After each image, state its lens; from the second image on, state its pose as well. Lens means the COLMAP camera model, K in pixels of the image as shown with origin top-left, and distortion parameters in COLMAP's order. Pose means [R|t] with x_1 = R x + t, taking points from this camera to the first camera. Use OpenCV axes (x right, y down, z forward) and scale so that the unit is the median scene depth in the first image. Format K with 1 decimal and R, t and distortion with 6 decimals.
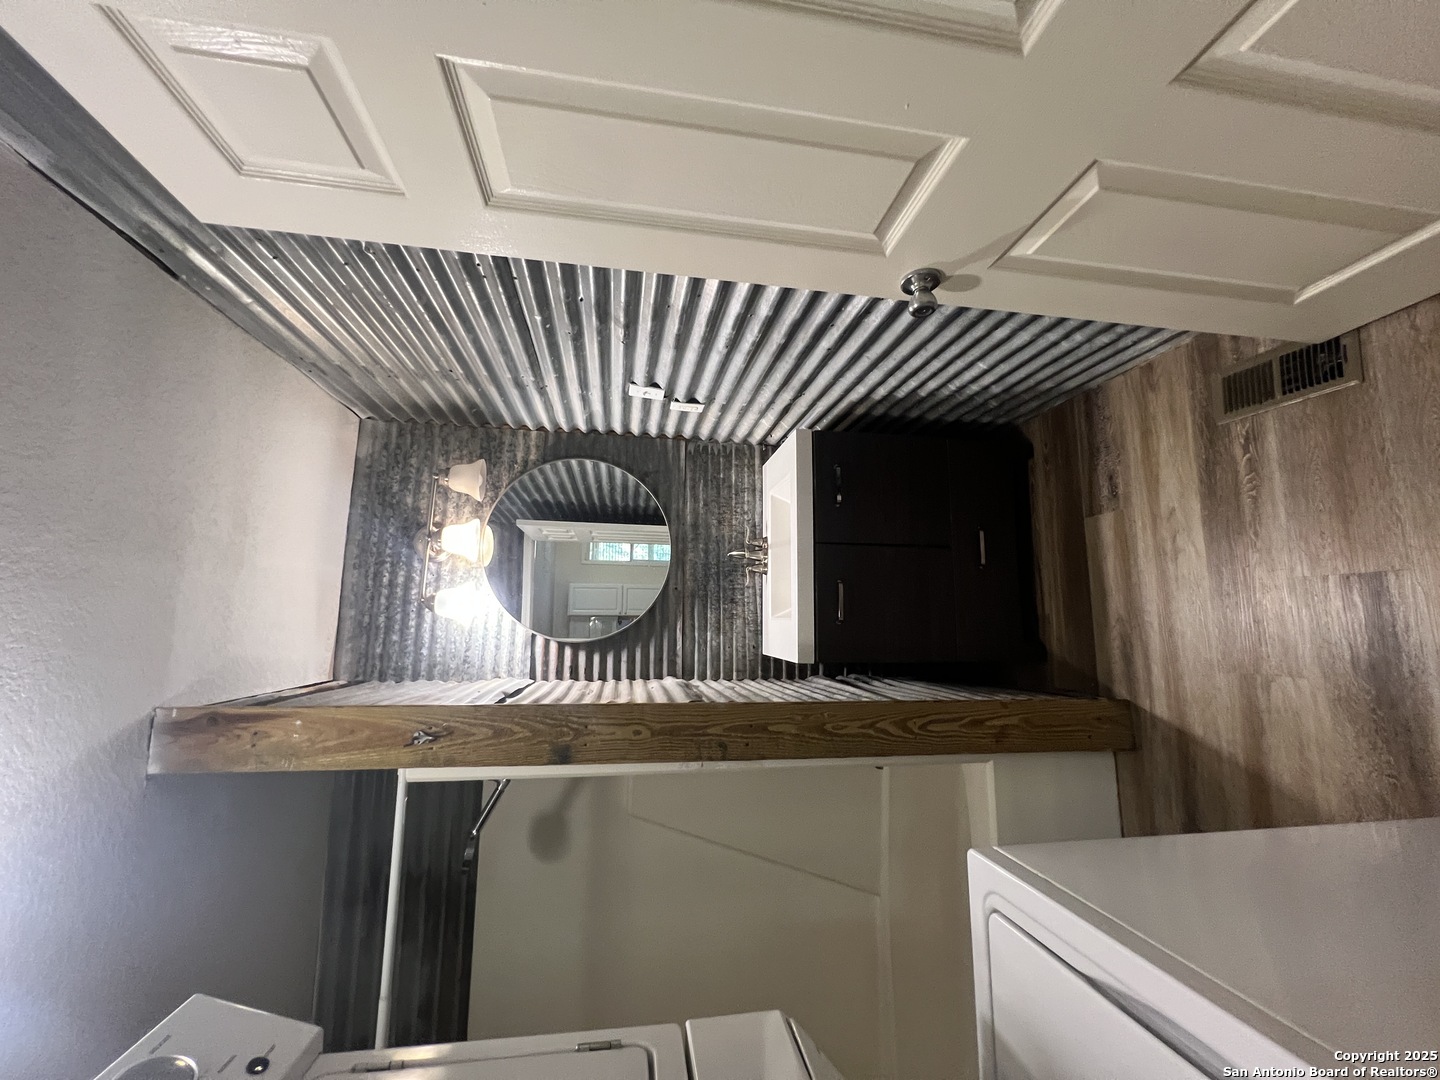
lens RADIAL K [[577.9, 0, 718.2], [0, 577.9, 541.3], [0, 0, 1]] dist [0.000680, 0.000764]
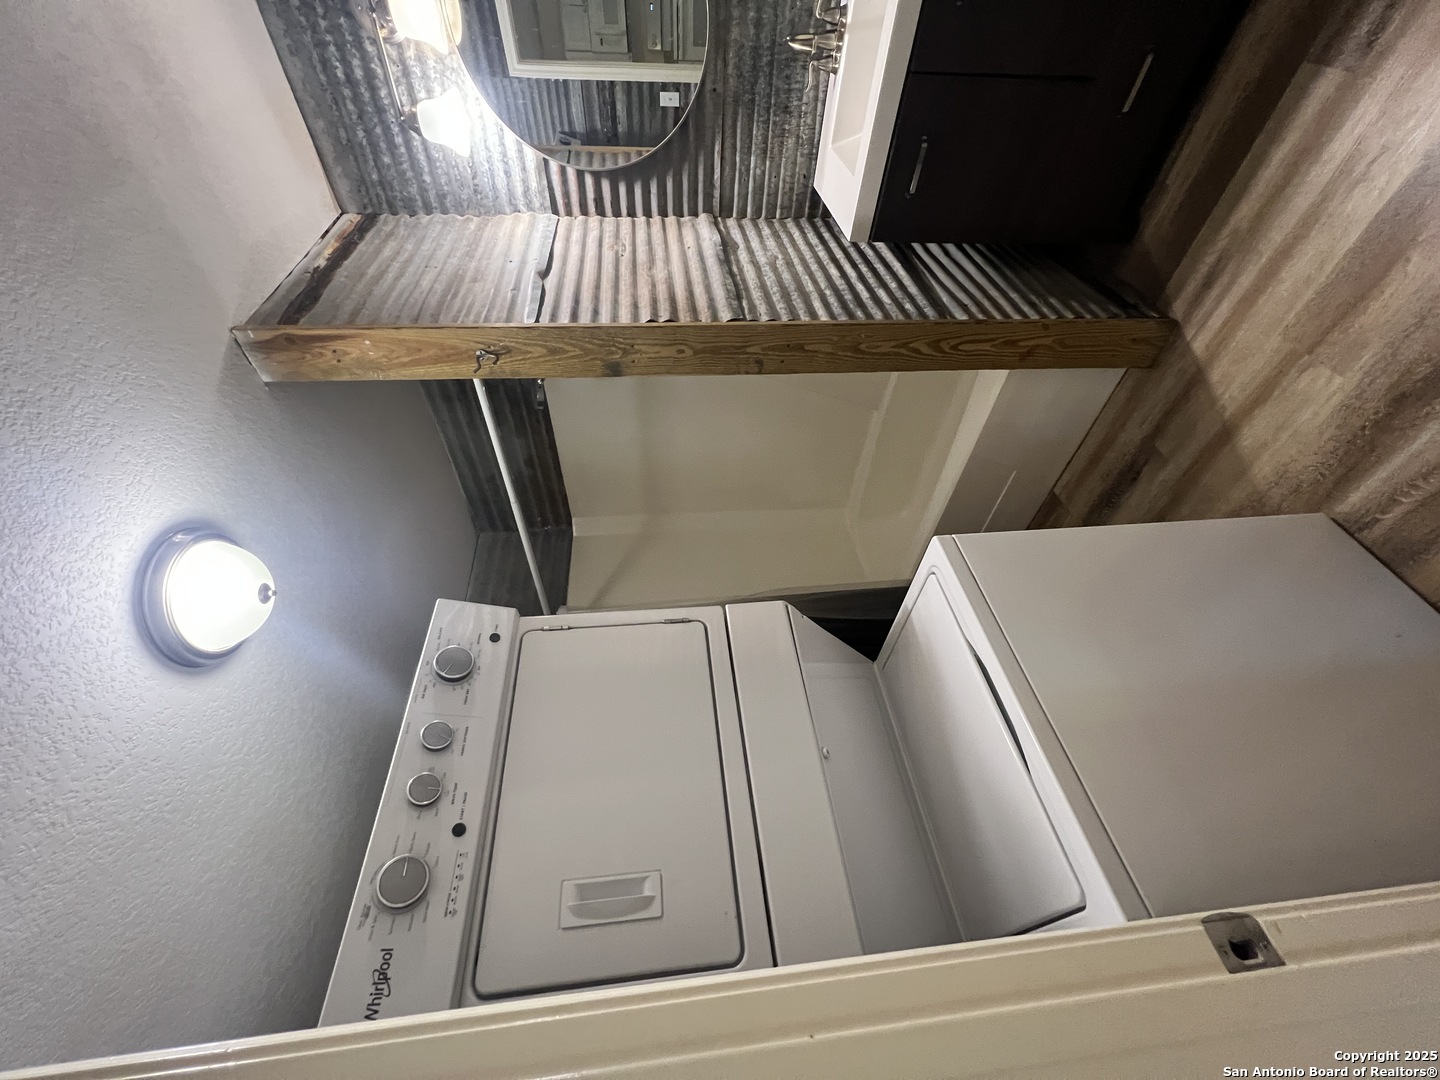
lens RADIAL K [[577.9, 0, 718.3], [0, 577.9, 546.8], [0, 0, 1]] dist [0.000680, 0.000764]
pose [[0.998116, 0.060623, -0.009496, -0.033101], [-0.026291, 0.562316, 0.826505, -0.294889], [0.055445, -0.824697, 0.562850, 0.092664]]
